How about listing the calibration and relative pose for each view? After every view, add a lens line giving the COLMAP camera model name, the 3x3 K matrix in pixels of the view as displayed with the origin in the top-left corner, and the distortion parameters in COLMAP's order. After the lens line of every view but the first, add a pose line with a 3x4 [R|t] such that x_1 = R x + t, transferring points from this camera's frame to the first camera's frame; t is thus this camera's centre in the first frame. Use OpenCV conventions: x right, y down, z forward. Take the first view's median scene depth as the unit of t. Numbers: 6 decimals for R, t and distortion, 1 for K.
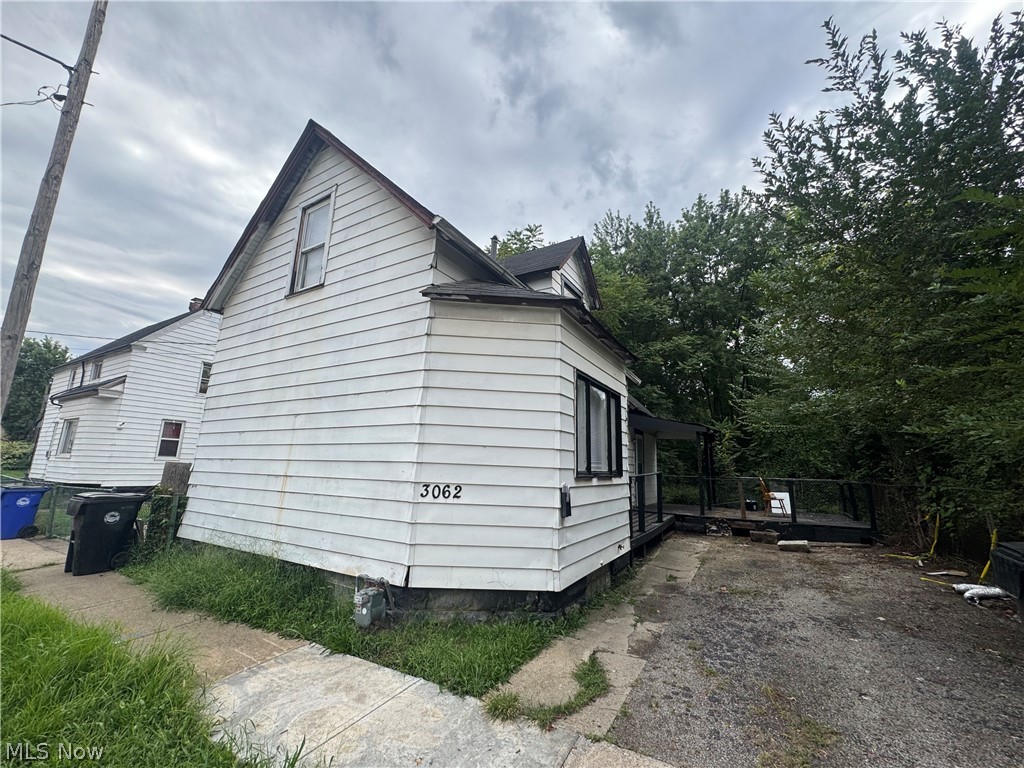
lens RADIAL K [[410.9, 0, 488.0], [0, 410.9, 381.3], [0, 0, 1]] dist [-0.001276, 0.000031]
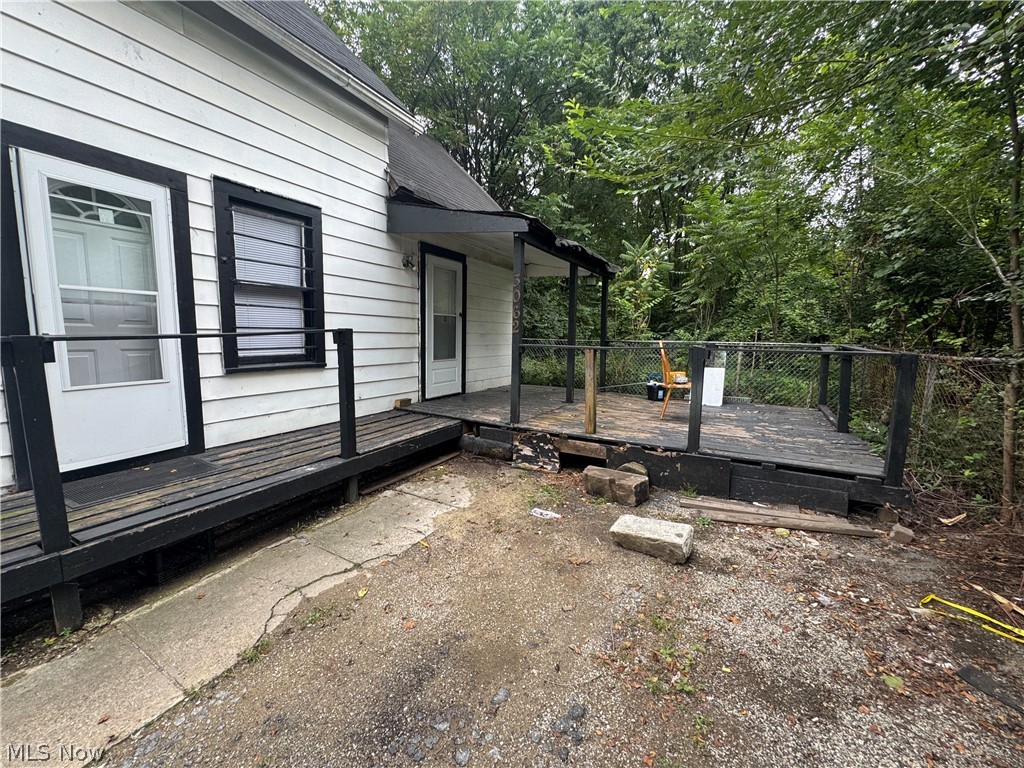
lens RADIAL K [[410.9, 0, 488.0], [0, 410.9, 381.3], [0, 0, 1]] dist [-0.001276, 0.000031]
pose [[0.999789, -0.010259, 0.017799, 0.488062], [0.004068, 0.948106, 0.317927, 0.136812], [-0.020137, -0.317787, 0.947948, 0.583094]]
